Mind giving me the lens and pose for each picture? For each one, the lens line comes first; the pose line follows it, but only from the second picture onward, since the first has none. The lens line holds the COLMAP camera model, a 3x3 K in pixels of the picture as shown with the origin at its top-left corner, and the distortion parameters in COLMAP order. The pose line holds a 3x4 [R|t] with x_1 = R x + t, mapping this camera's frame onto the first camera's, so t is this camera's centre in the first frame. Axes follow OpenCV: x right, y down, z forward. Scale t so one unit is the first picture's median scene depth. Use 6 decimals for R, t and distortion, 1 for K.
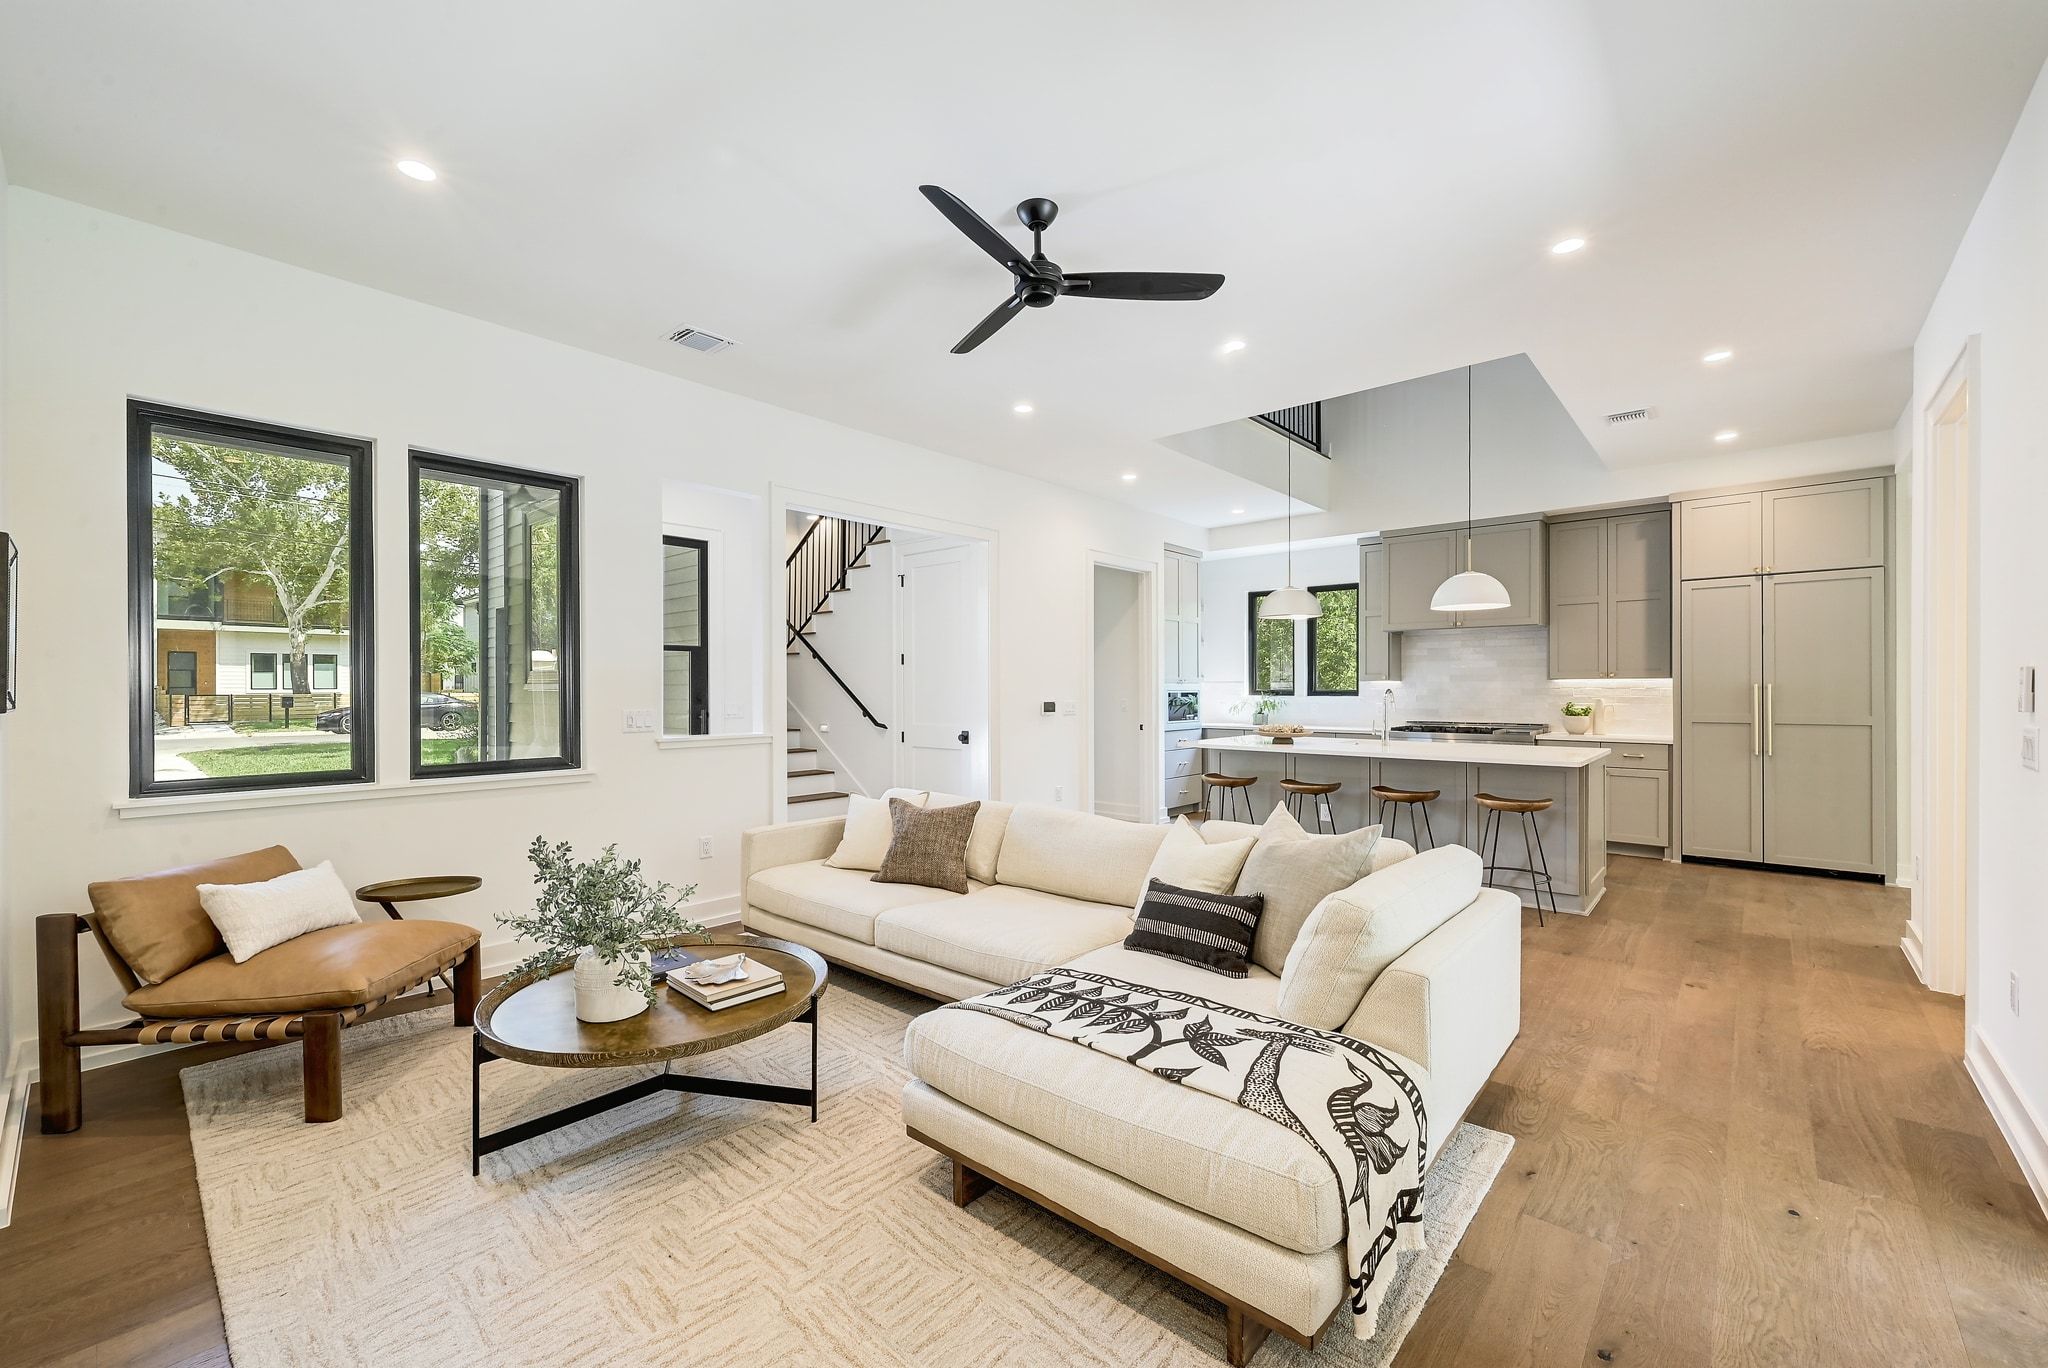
lens RADIAL K [[830.1, 0, 1024.0], [0, 830.1, 684.0], [0, 0, 1]] dist [0.001059, -0.000025]
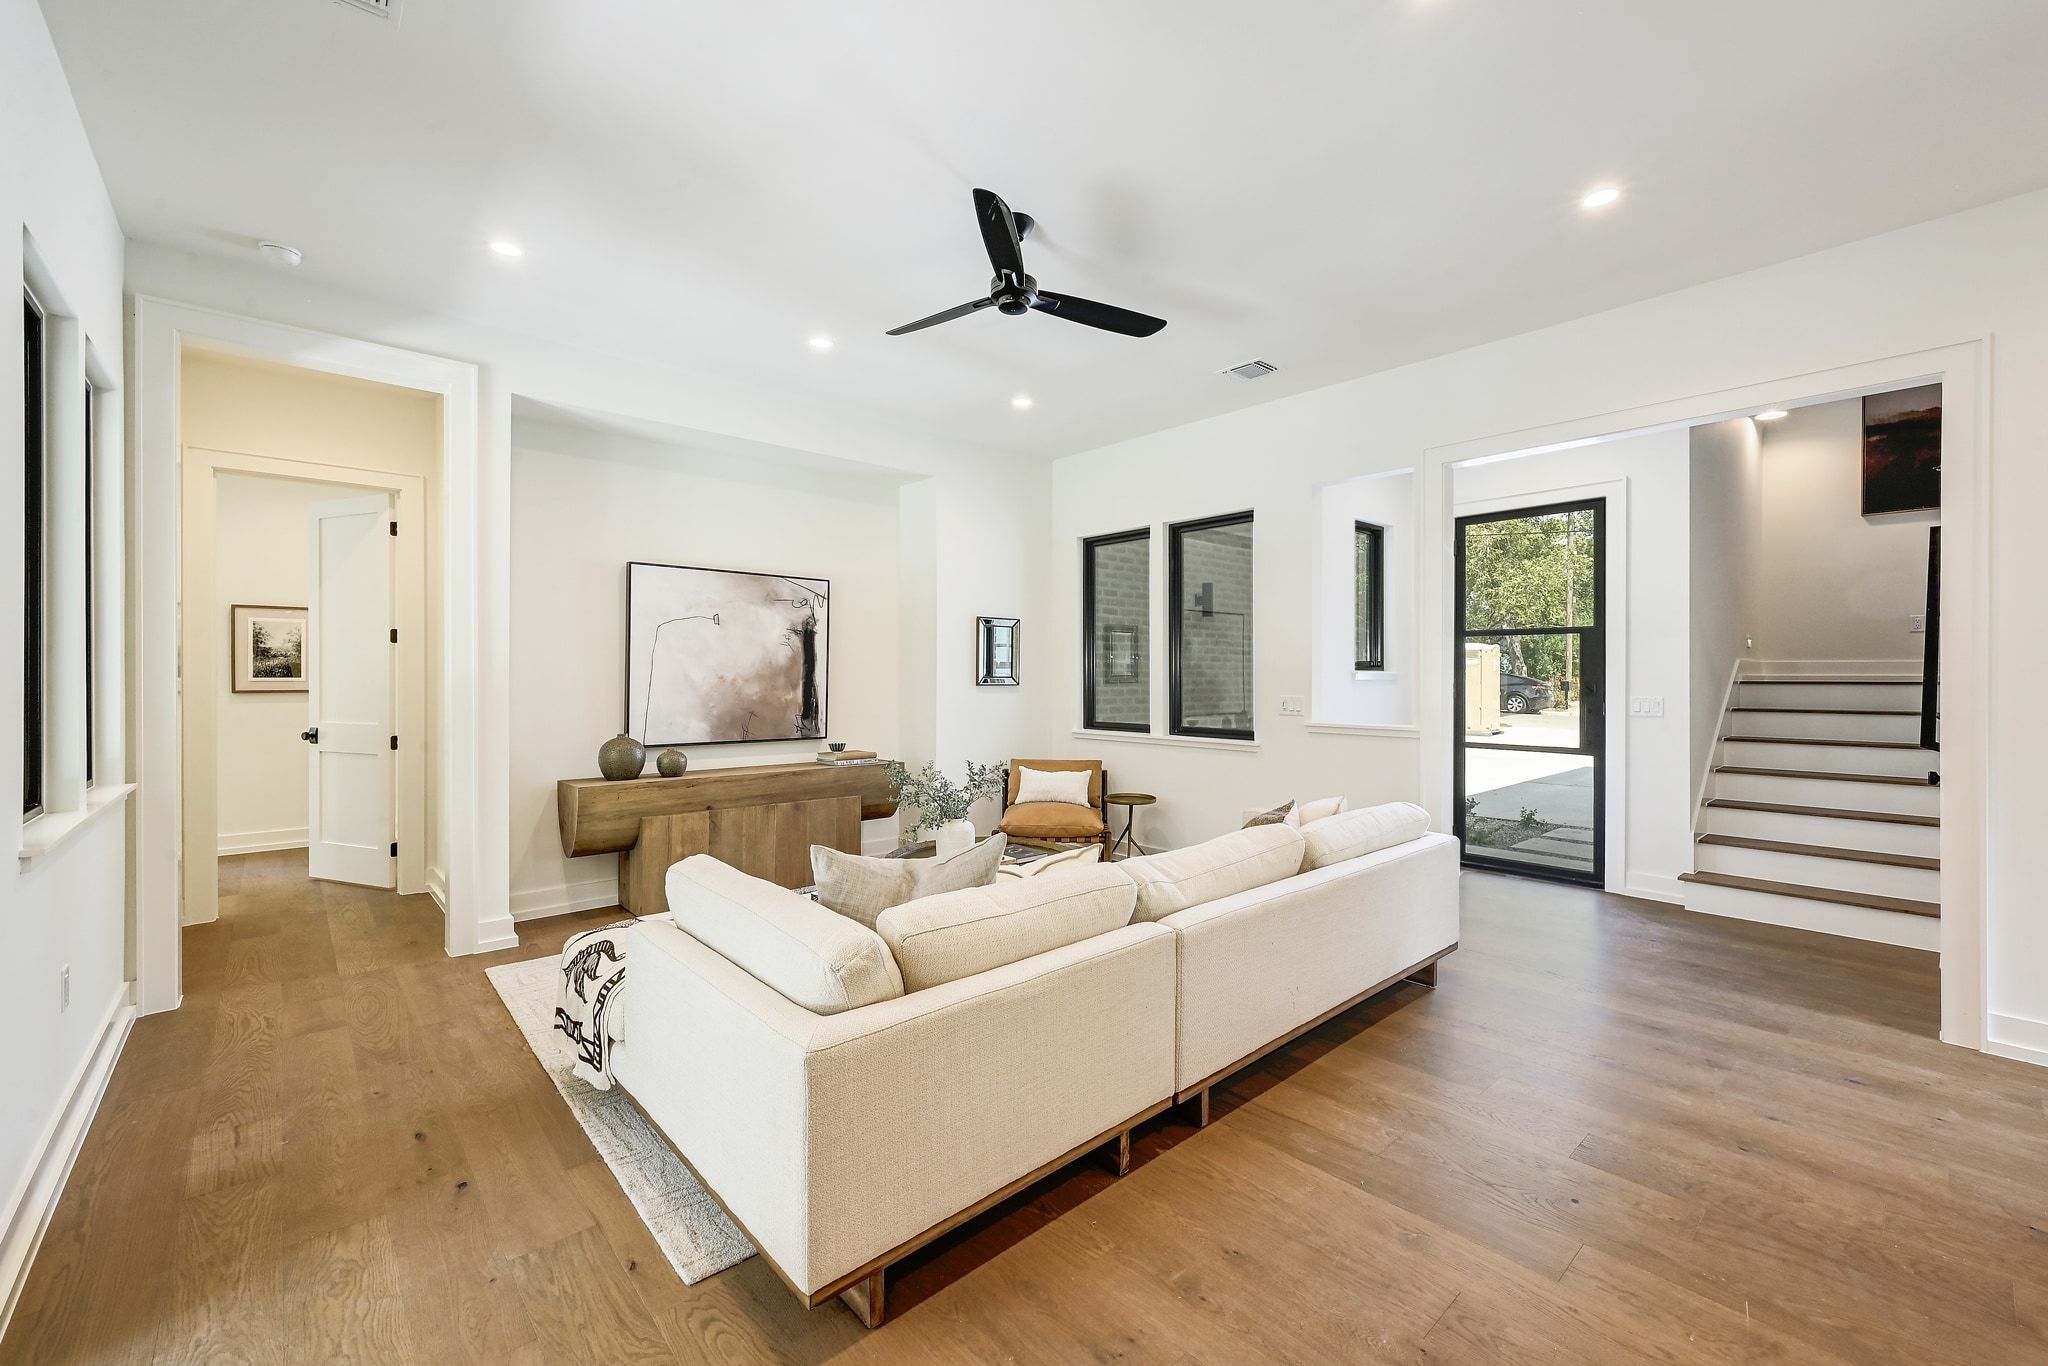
lens RADIAL K [[825.7, 0, 1024.0], [0, 825.7, 683.0], [0, 0, 1]] dist [-0.001424, -0.000078]
pose [[-0.111240, 0.007880, -0.993762, 1.358943], [0.004025, 0.999964, 0.007479, 0.005636], [0.993785, -0.003168, -0.111267, 1.460344]]
